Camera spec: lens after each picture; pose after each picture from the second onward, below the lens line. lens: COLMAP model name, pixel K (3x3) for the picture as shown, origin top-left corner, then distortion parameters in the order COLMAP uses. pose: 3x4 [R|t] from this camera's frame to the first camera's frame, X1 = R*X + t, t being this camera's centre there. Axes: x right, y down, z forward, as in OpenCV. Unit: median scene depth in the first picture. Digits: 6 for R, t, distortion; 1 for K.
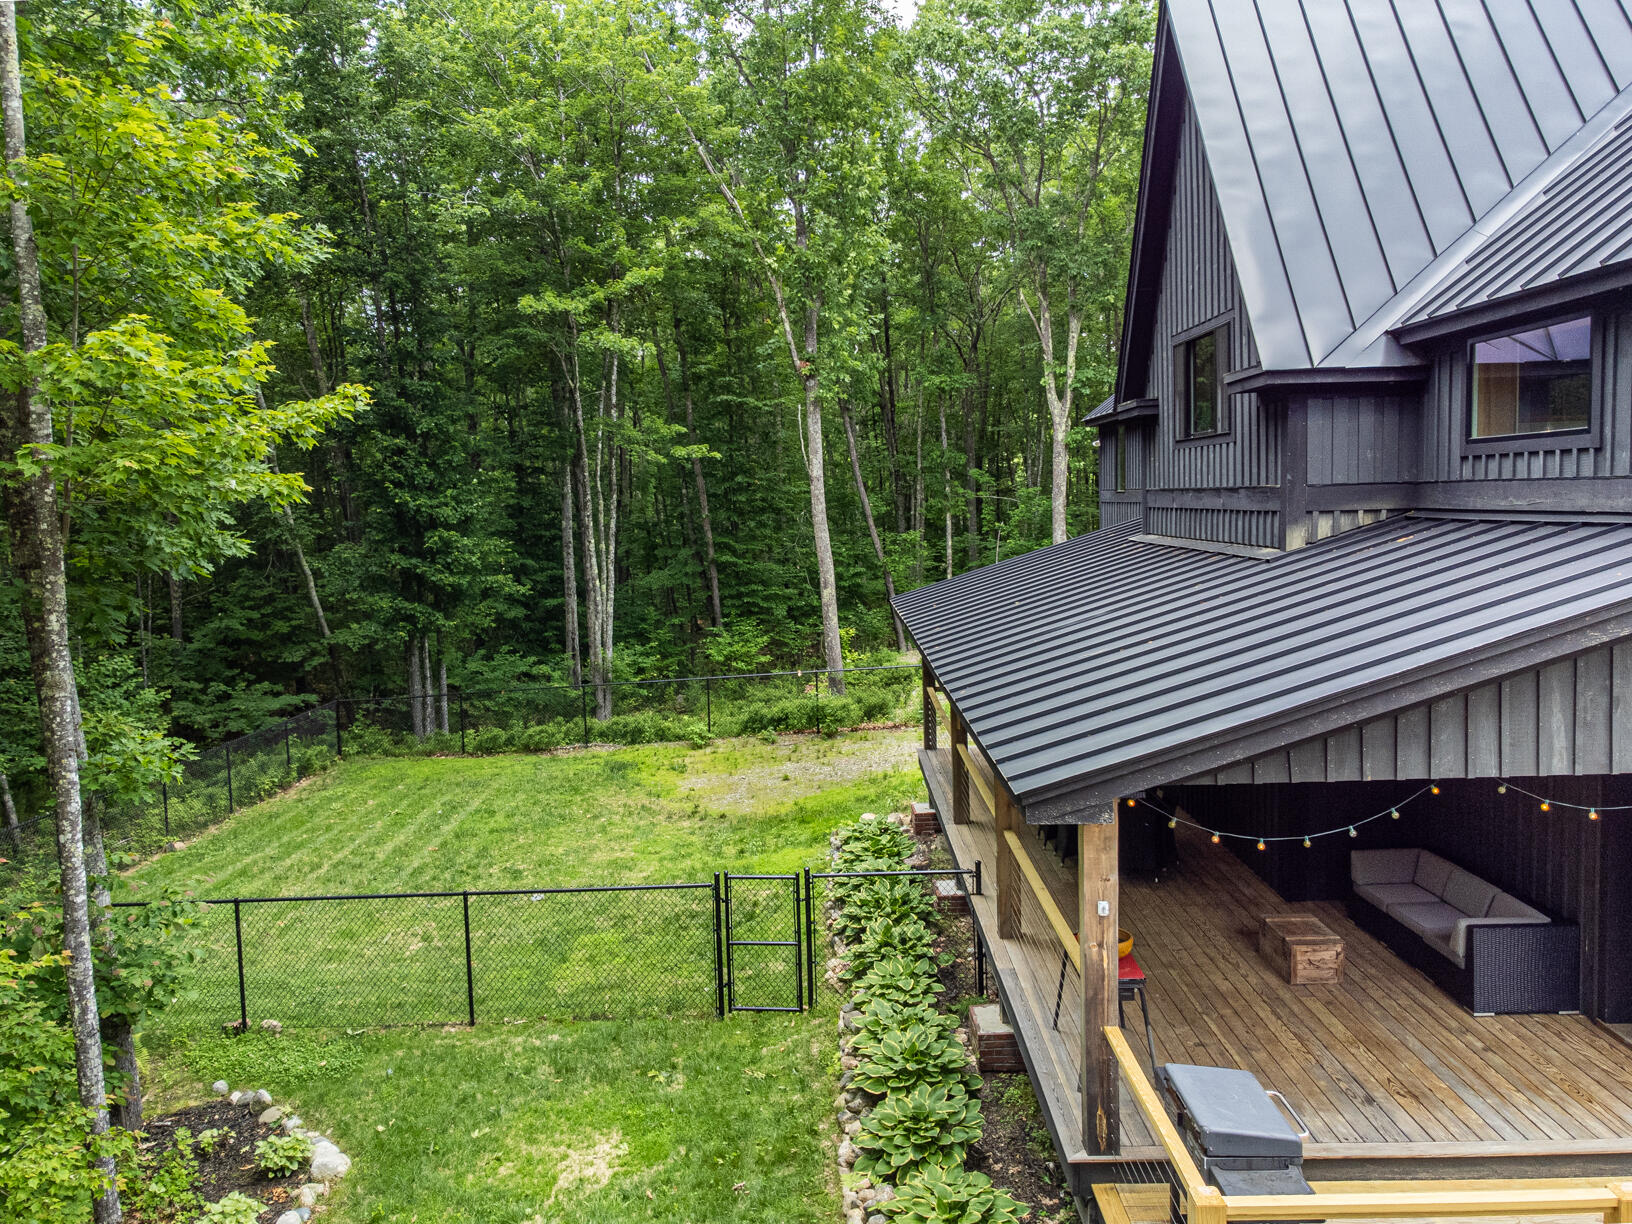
lens RADIAL K [[1290.5, 0, 816.0], [0, 1290.5, 612.0], [0, 0, 1]] dist [0.013046, 0.006594]
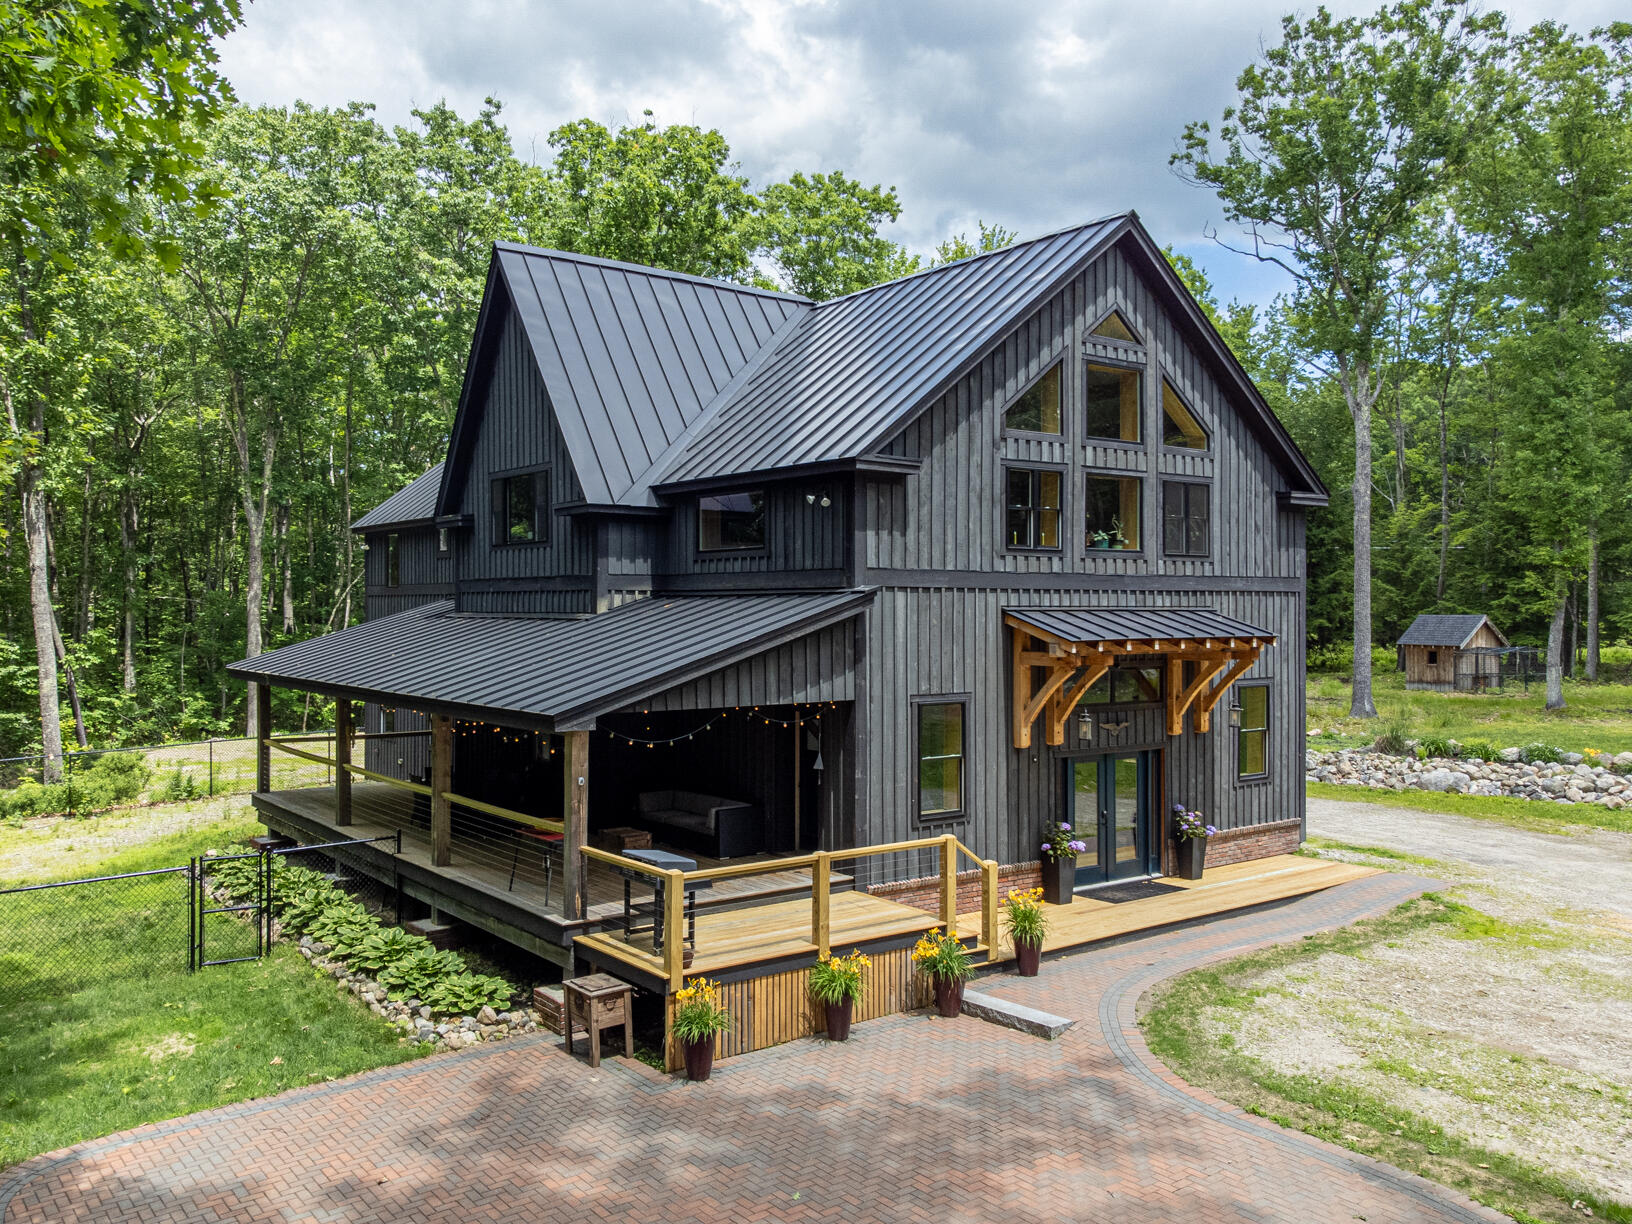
lens RADIAL K [[1290.5, 0, 816.0], [0, 1290.5, 612.0], [0, 0, 1]] dist [0.013046, 0.006594]
pose [[0.785619, 0.025230, 0.618195, -0.421107], [0.032915, 0.996049, -0.082480, 0.092670], [-0.617834, 0.085146, 0.781685, -0.436841]]
